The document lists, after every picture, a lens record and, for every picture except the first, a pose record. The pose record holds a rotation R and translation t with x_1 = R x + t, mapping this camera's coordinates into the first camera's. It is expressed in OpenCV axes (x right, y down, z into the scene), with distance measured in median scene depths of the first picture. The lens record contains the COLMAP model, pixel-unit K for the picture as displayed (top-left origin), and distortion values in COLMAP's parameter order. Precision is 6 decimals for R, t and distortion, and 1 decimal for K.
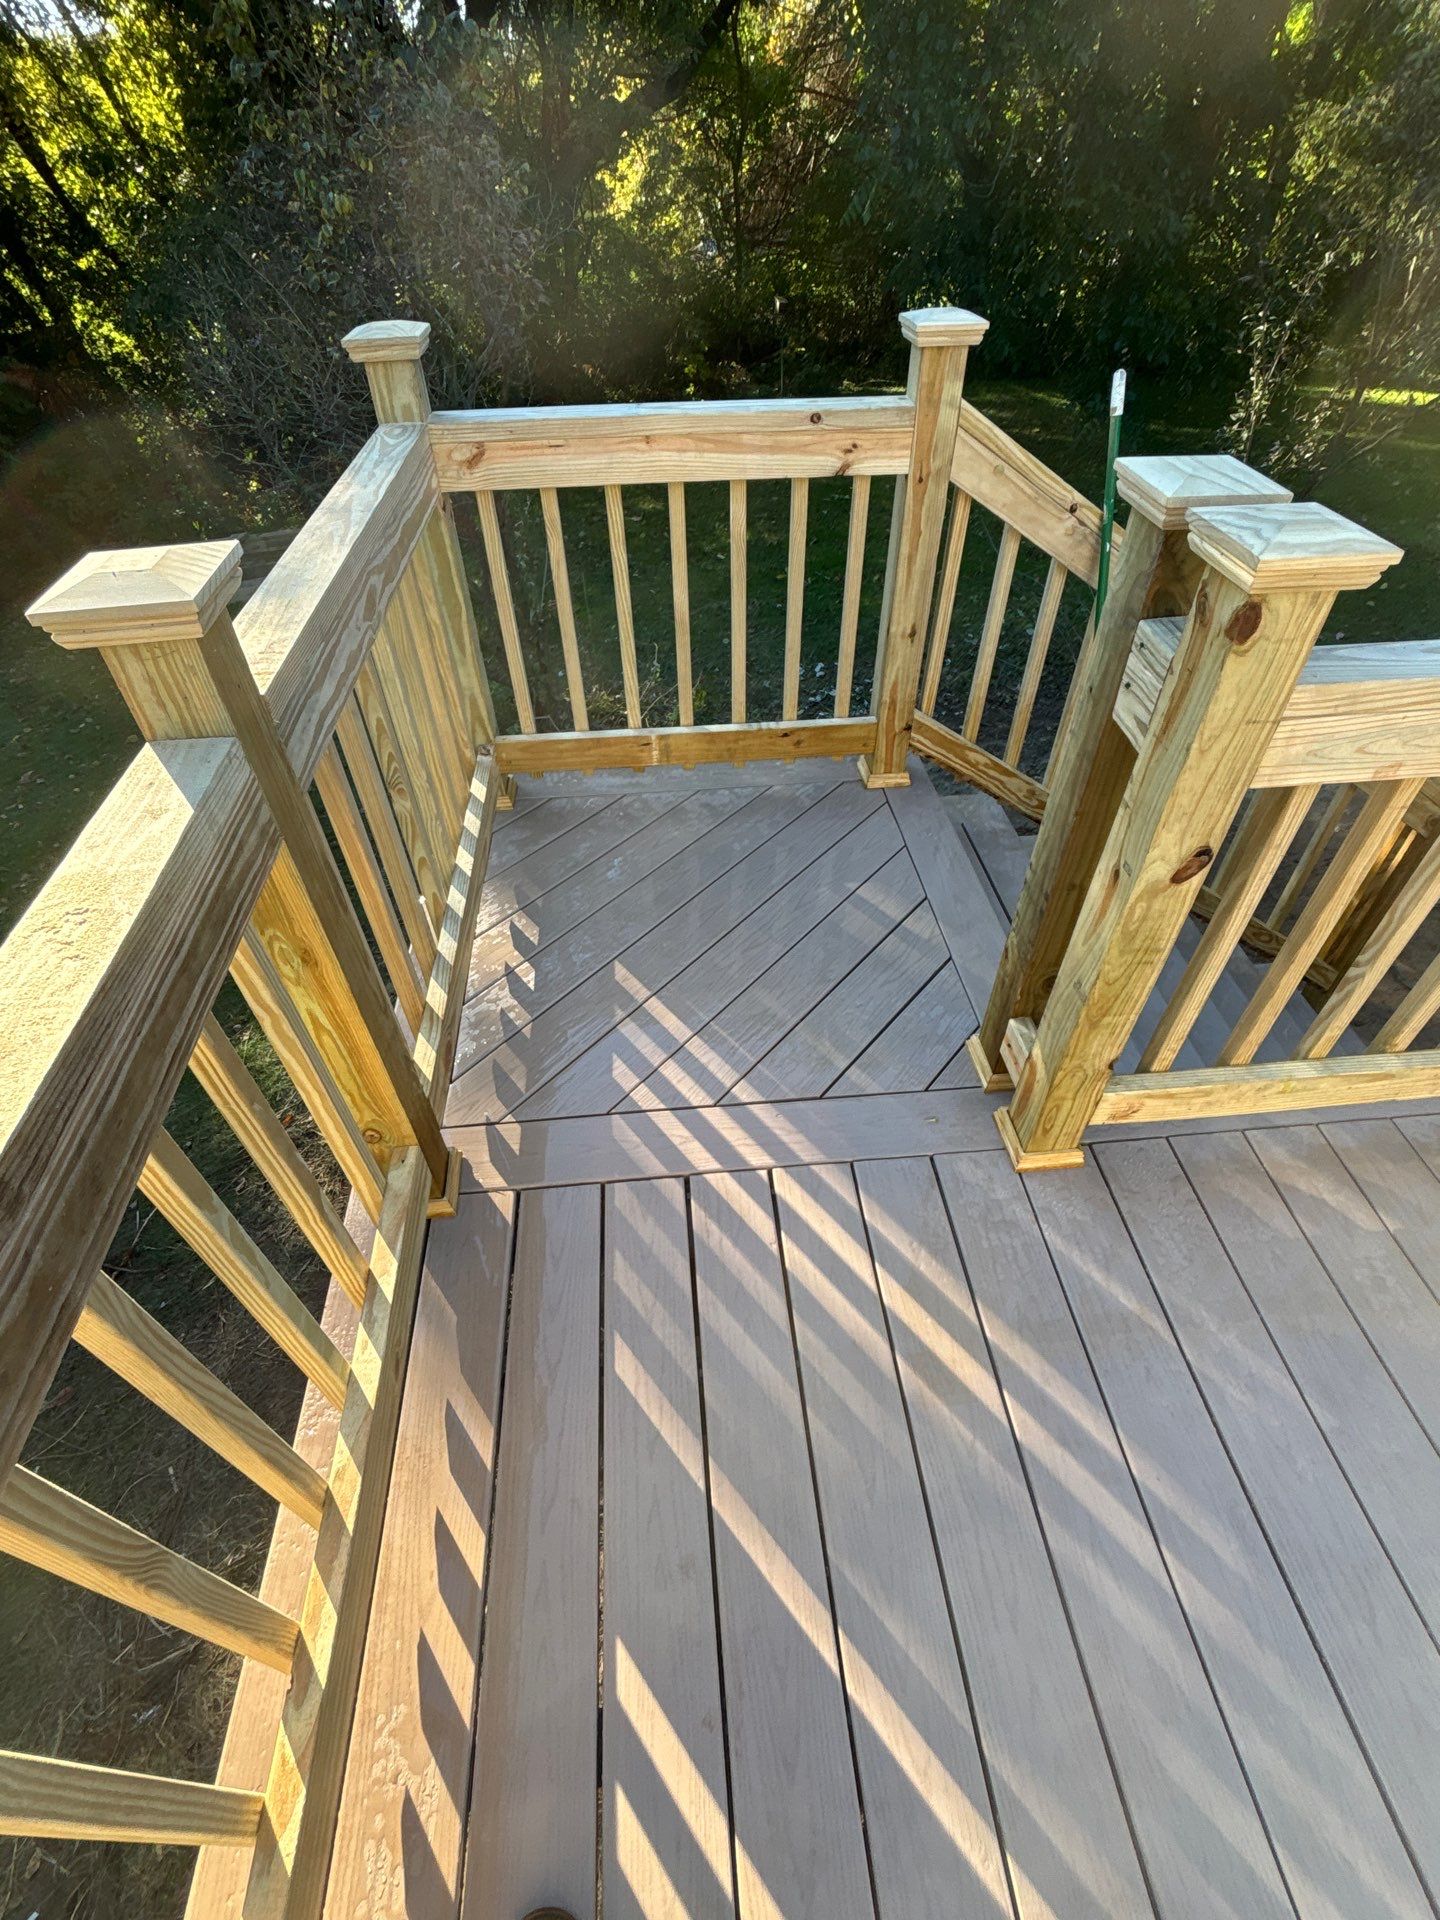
lens RADIAL K [[893.7, 0, 715.3], [0, 893.7, 970.2], [0, 0, 1]] dist [-0.000763, 0.001353]
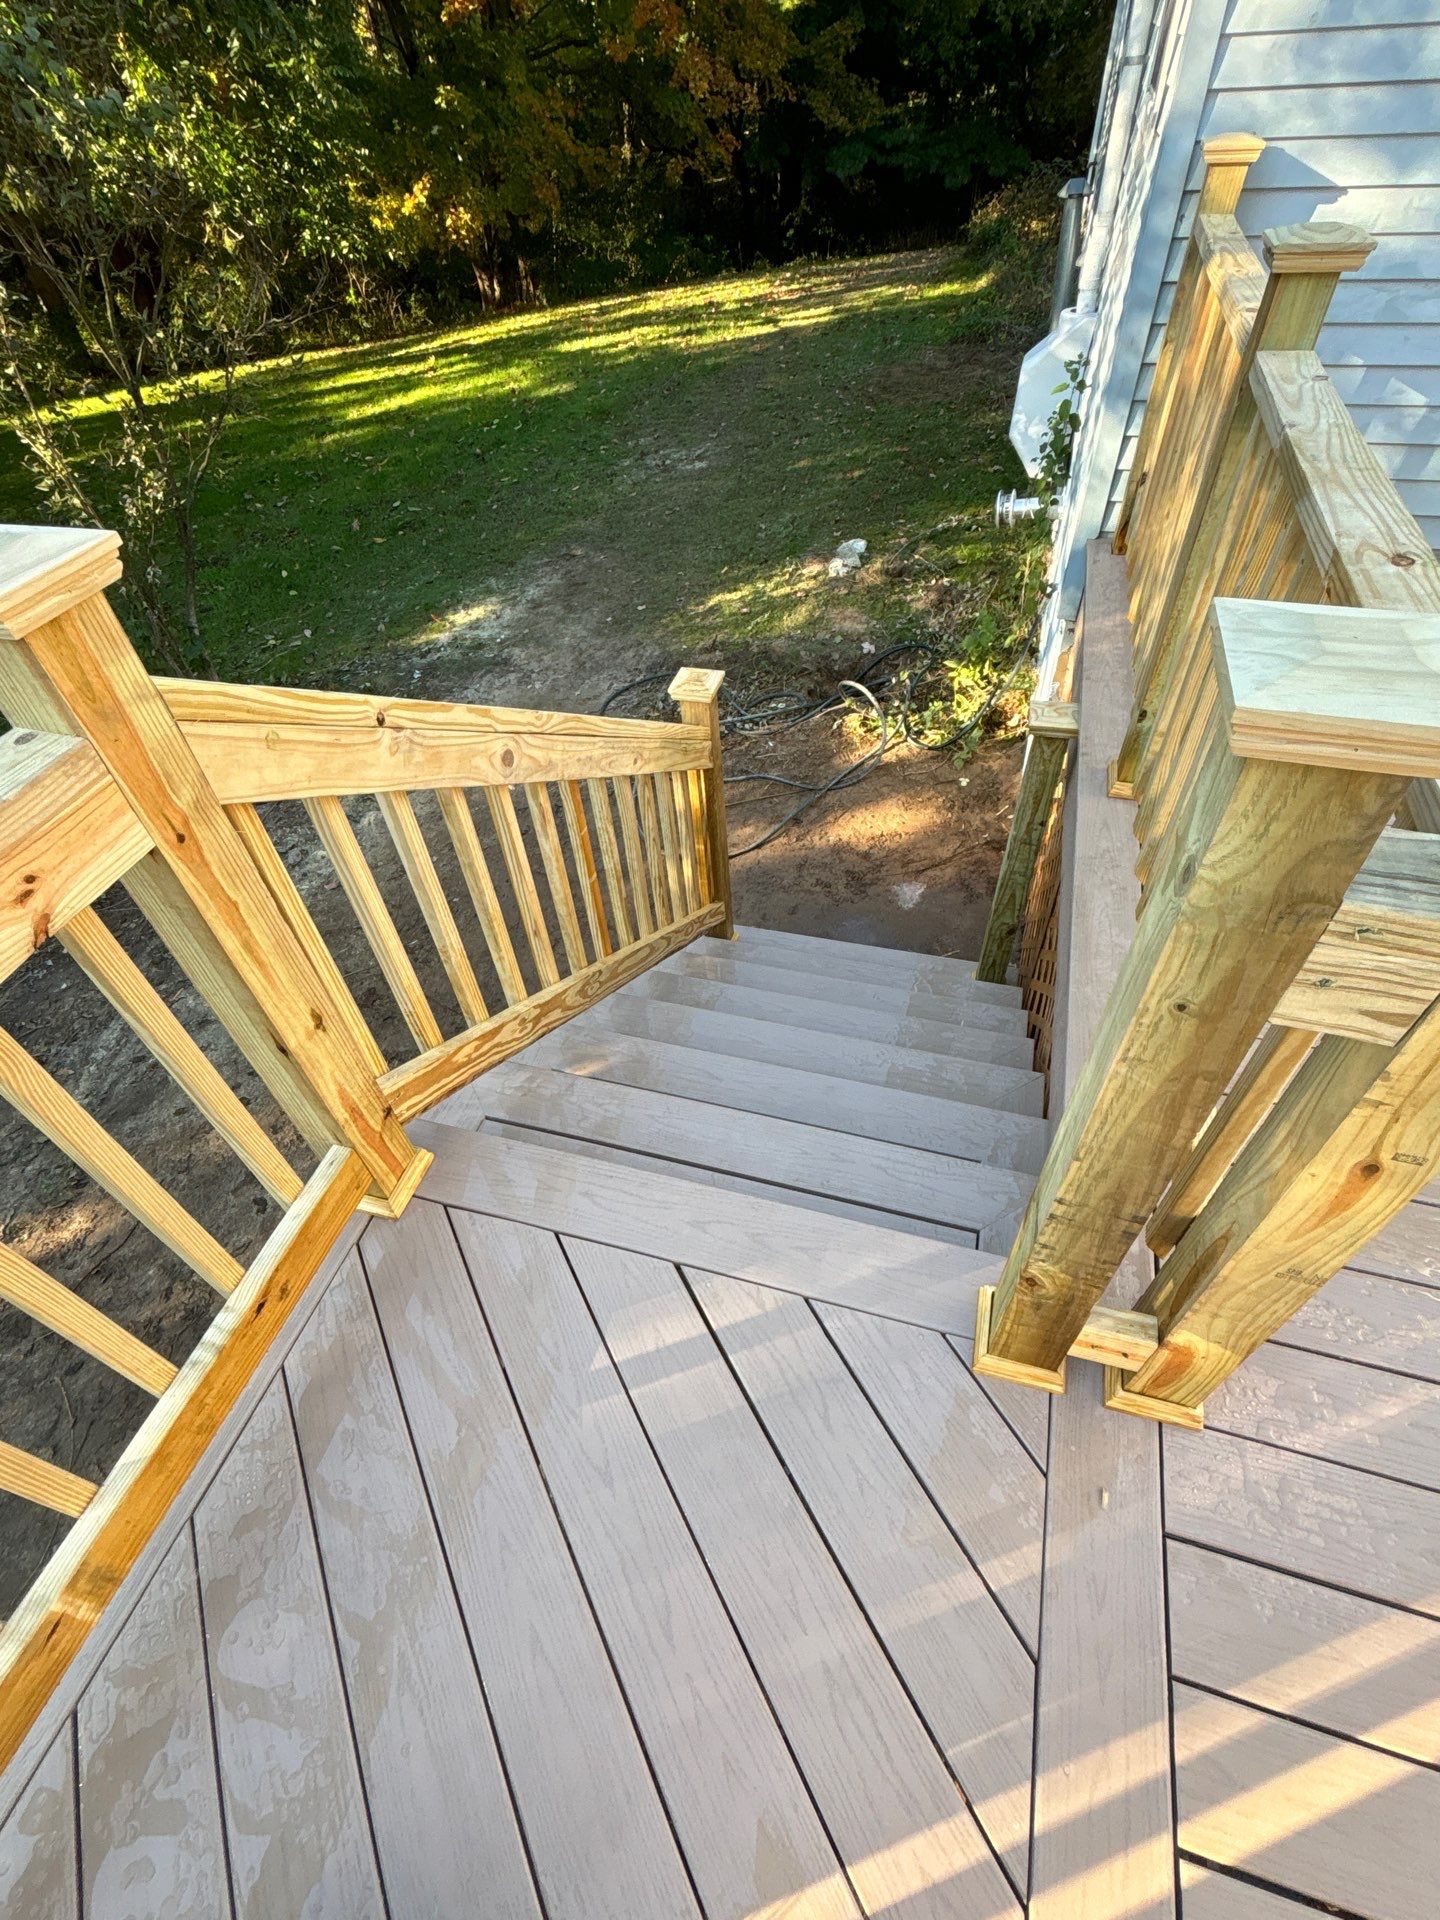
lens RADIAL K [[893.7, 0, 721.0], [0, 893.7, 965.6], [0, 0, 1]] dist [-0.000763, 0.001353]
pose [[0.365863, -0.680516, 0.634856, -0.020362], [0.685904, 0.658225, 0.310283, -0.449392], [-0.629031, 0.321929, 0.707589, 0.488250]]
